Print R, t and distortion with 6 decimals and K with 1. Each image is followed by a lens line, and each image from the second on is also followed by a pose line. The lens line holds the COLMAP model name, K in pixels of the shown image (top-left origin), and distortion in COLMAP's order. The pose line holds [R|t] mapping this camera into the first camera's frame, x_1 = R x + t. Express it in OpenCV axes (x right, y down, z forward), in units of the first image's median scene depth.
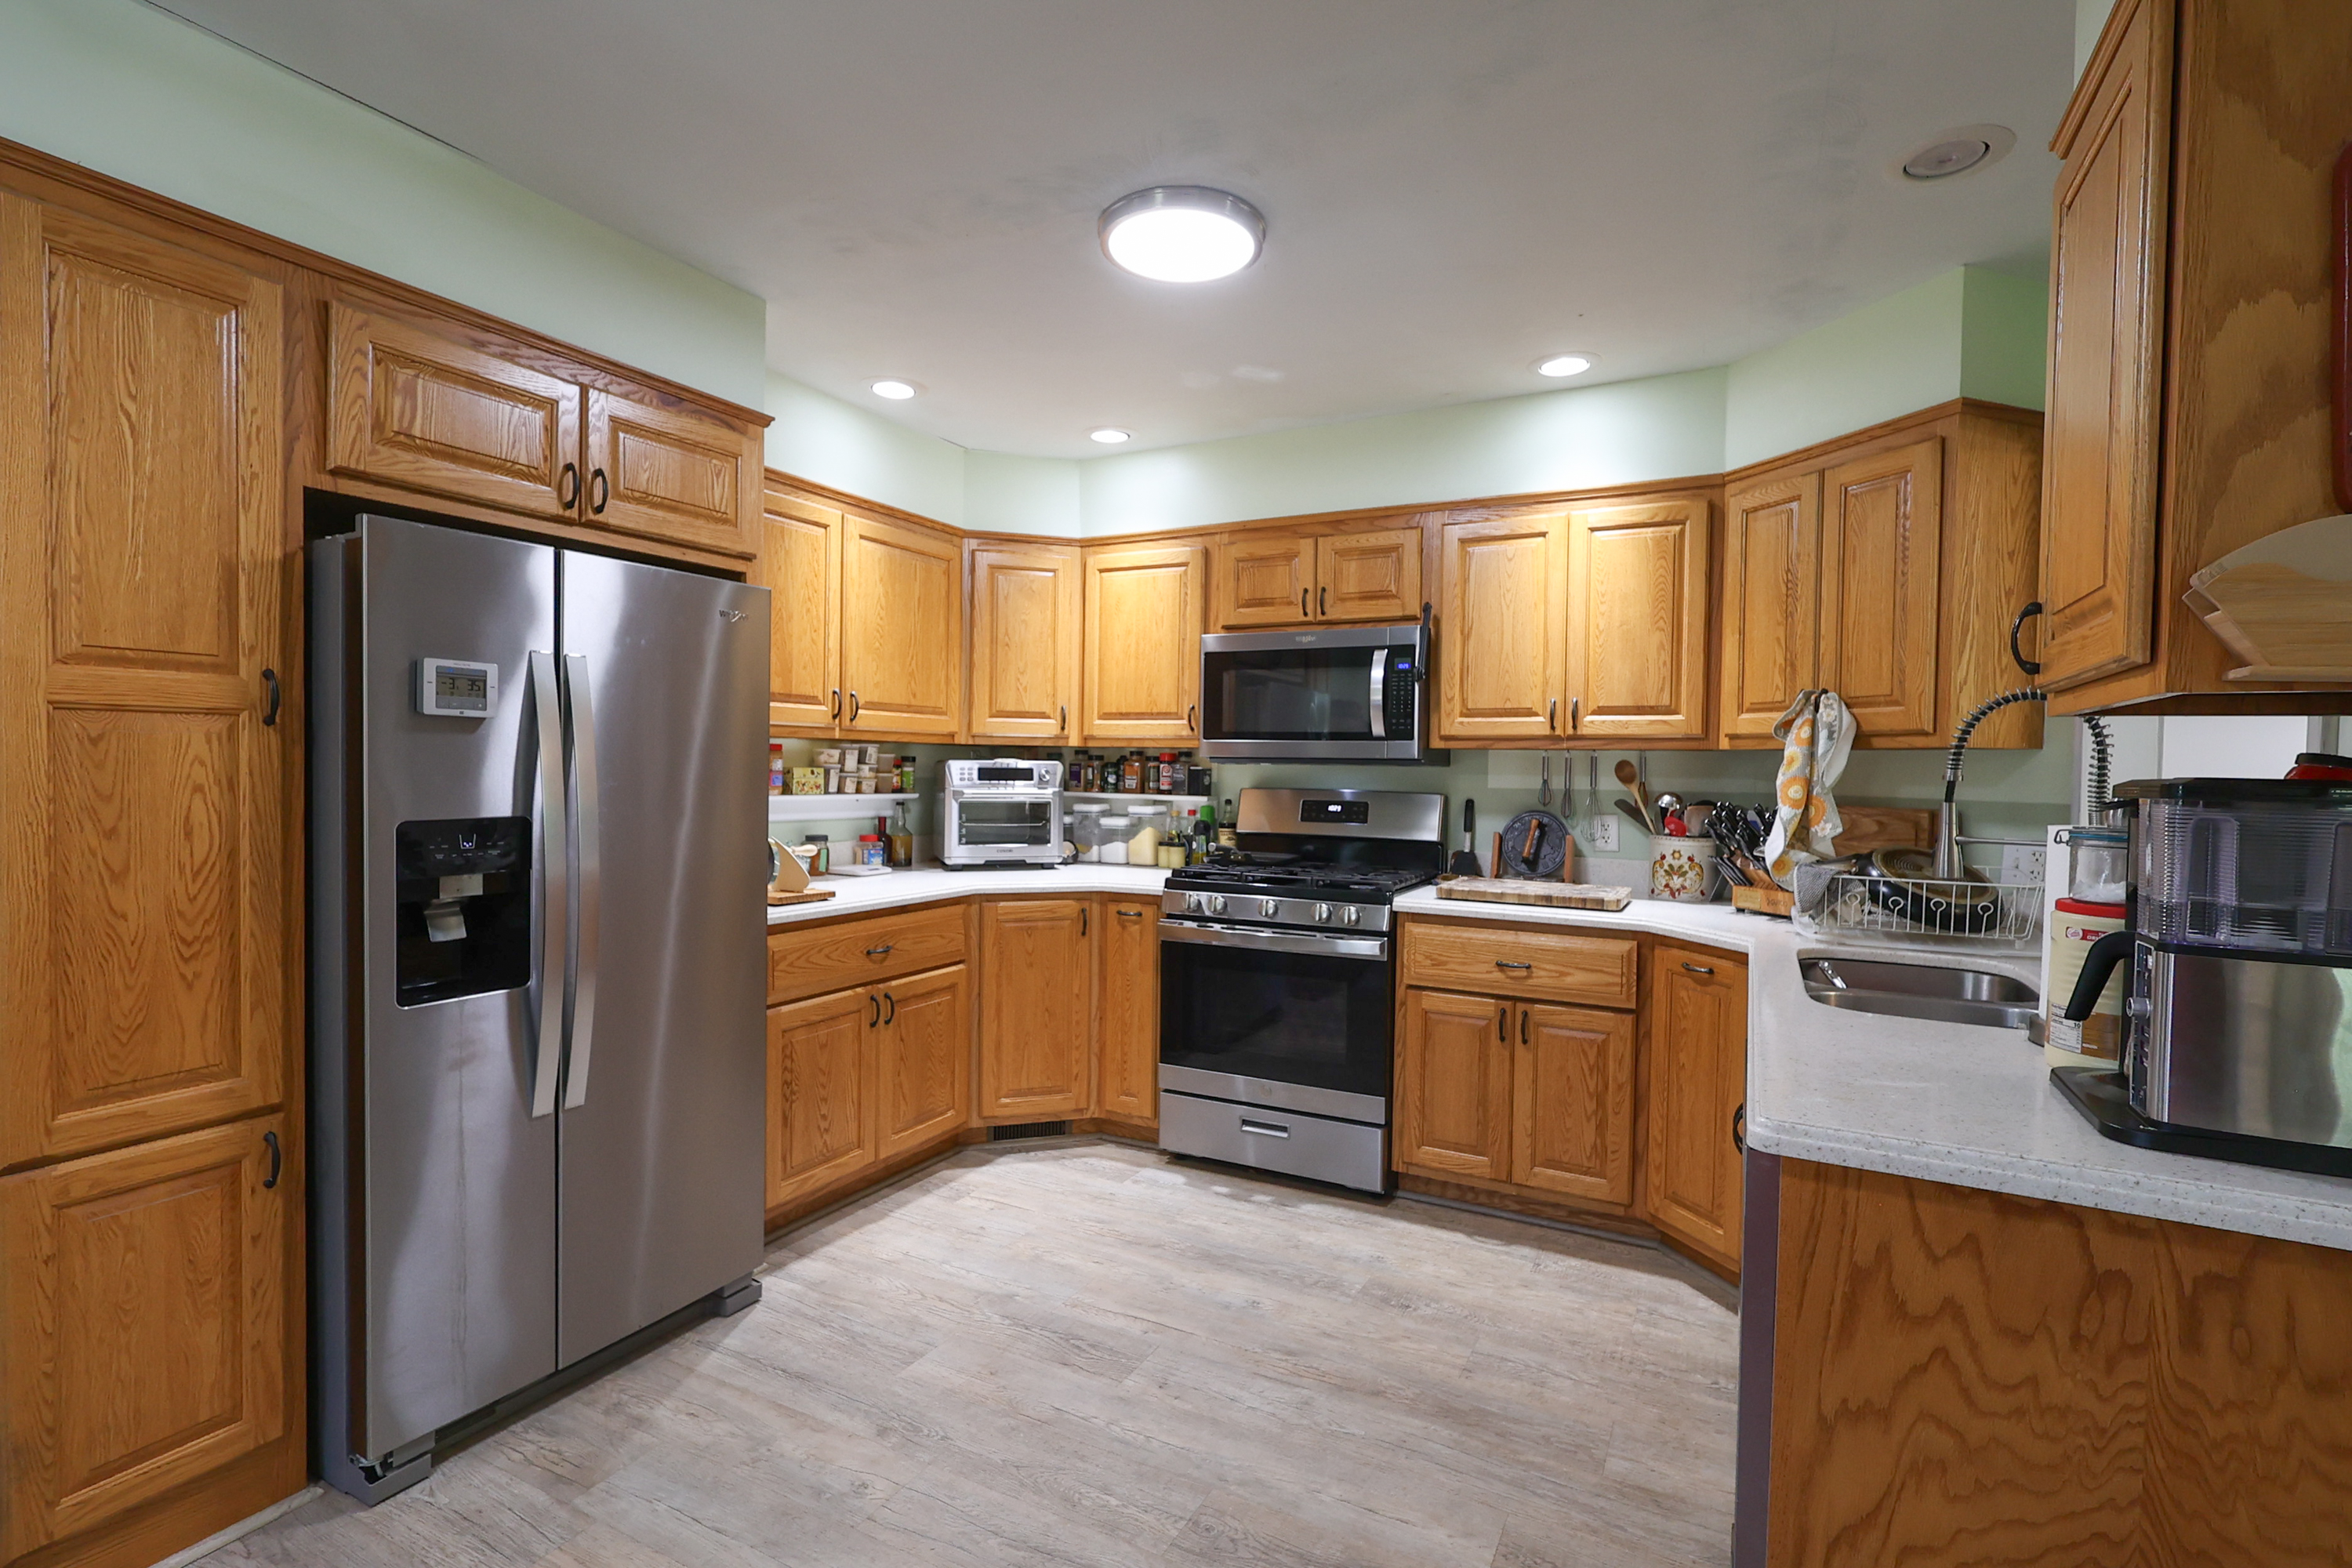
lens RADIAL K [[1075.3, 0, 1175.7], [0, 1075.3, 786.1], [0, 0, 1]] dist [0.000163, 0.001414]
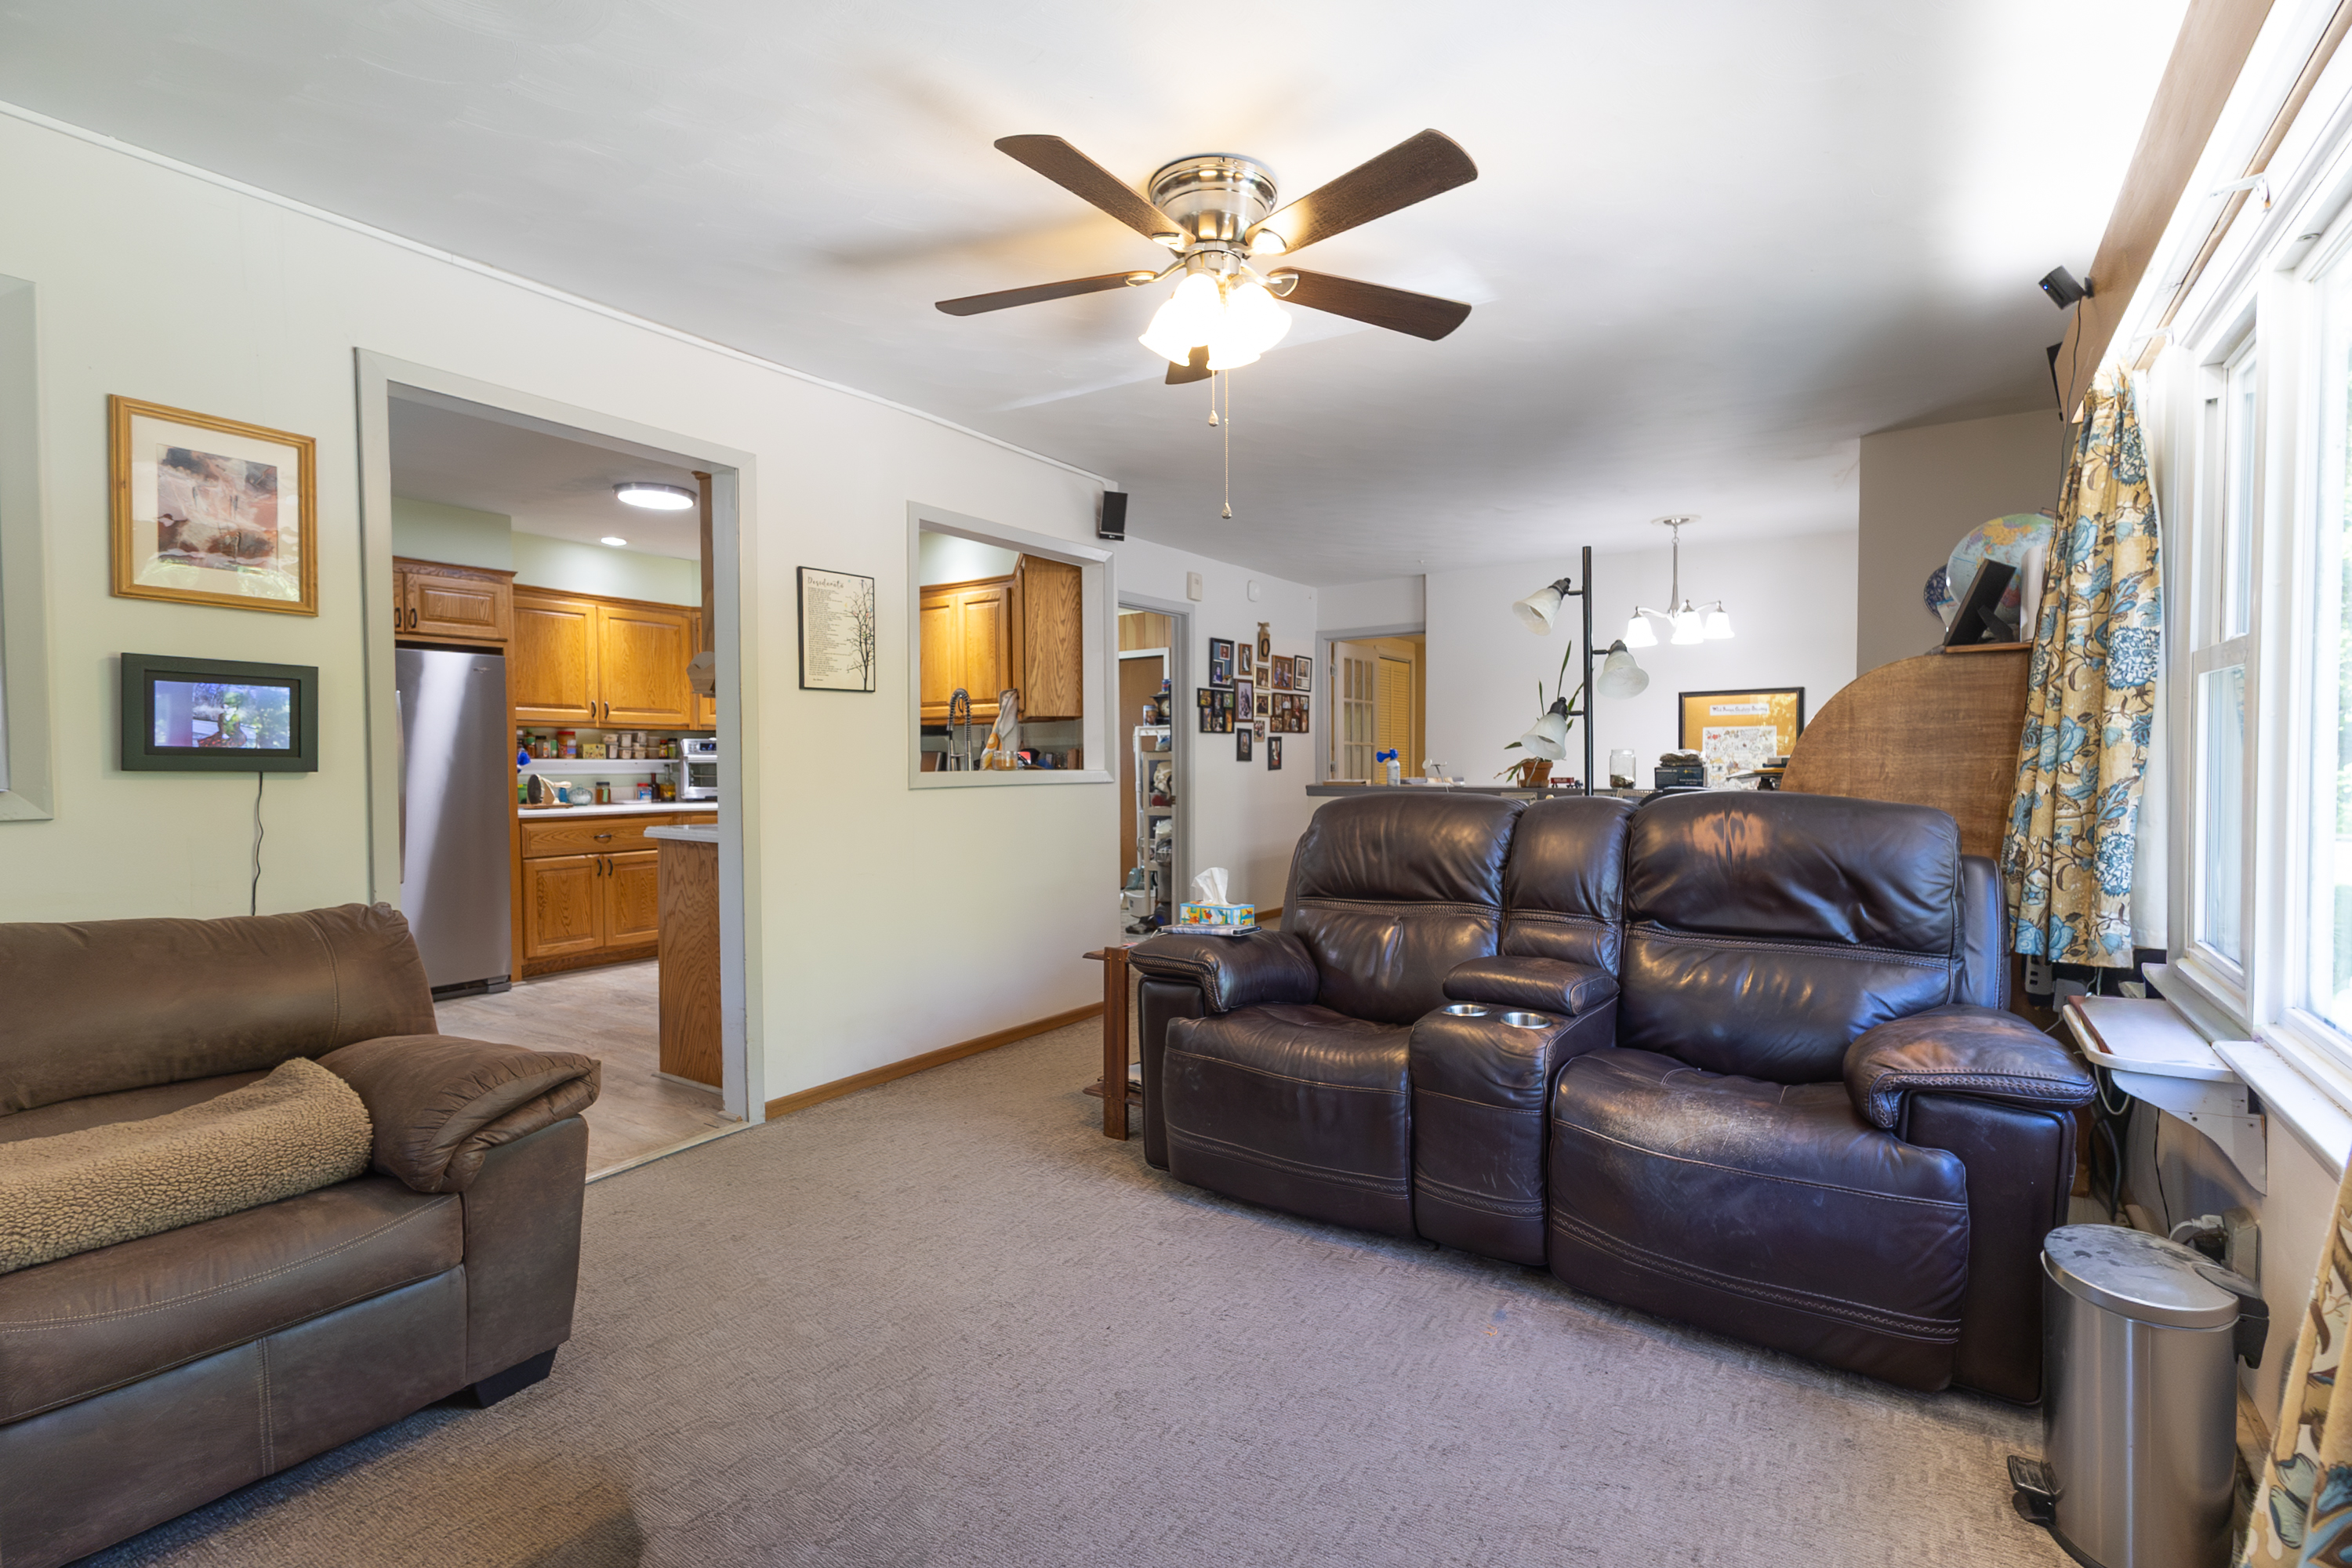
lens RADIAL K [[1075.3, 0, 1178.9], [0, 1075.3, 778.6], [0, 0, 1]] dist [0.000163, 0.001414]
pose [[0.994568, -0.020464, -0.102056, 0.997526], [0.020579, 0.999788, 0.000073, 0.073941], [0.102032, -0.002172, 0.994779, -0.850452]]
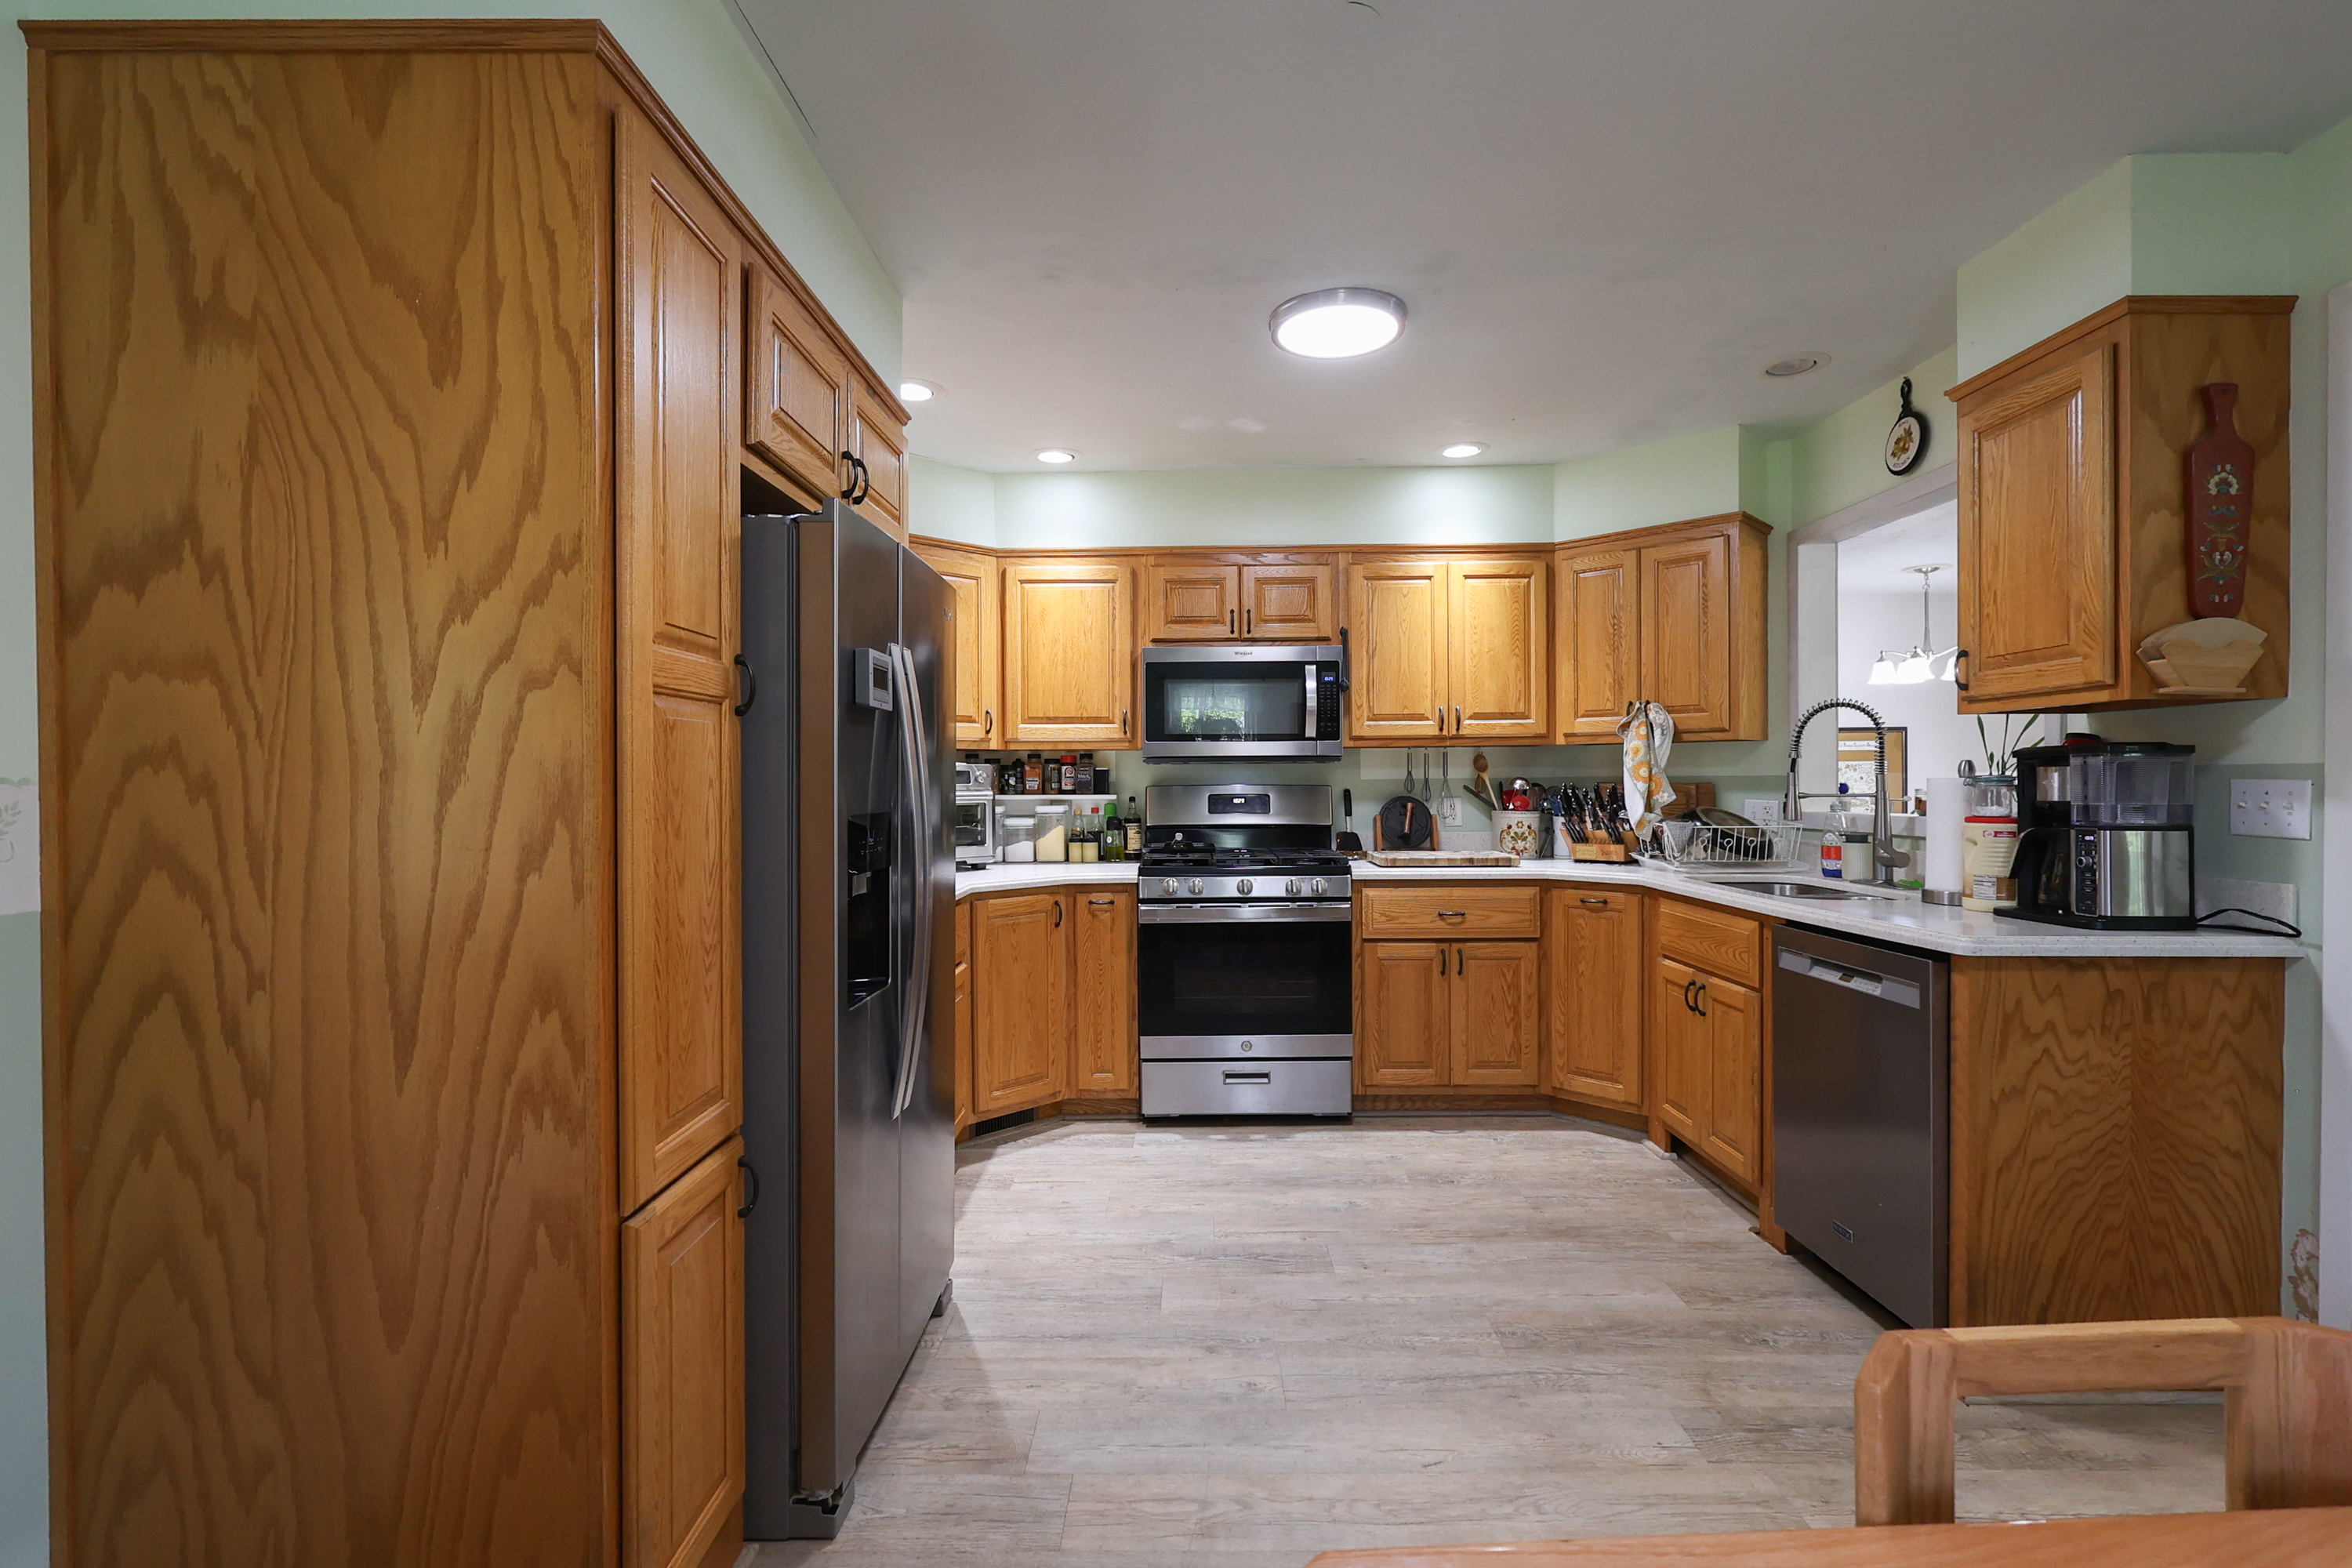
lens RADIAL K [[1075.3, 0, 1181.4], [0, 1075.3, 783.3], [0, 0, 1]] dist [0.000163, 0.001414]
pose [[0.891209, -0.022206, 0.453049, -0.550027], [0.029204, 0.999538, -0.008456, 0.012823], [-0.452652, 0.020767, 0.891445, 0.001439]]
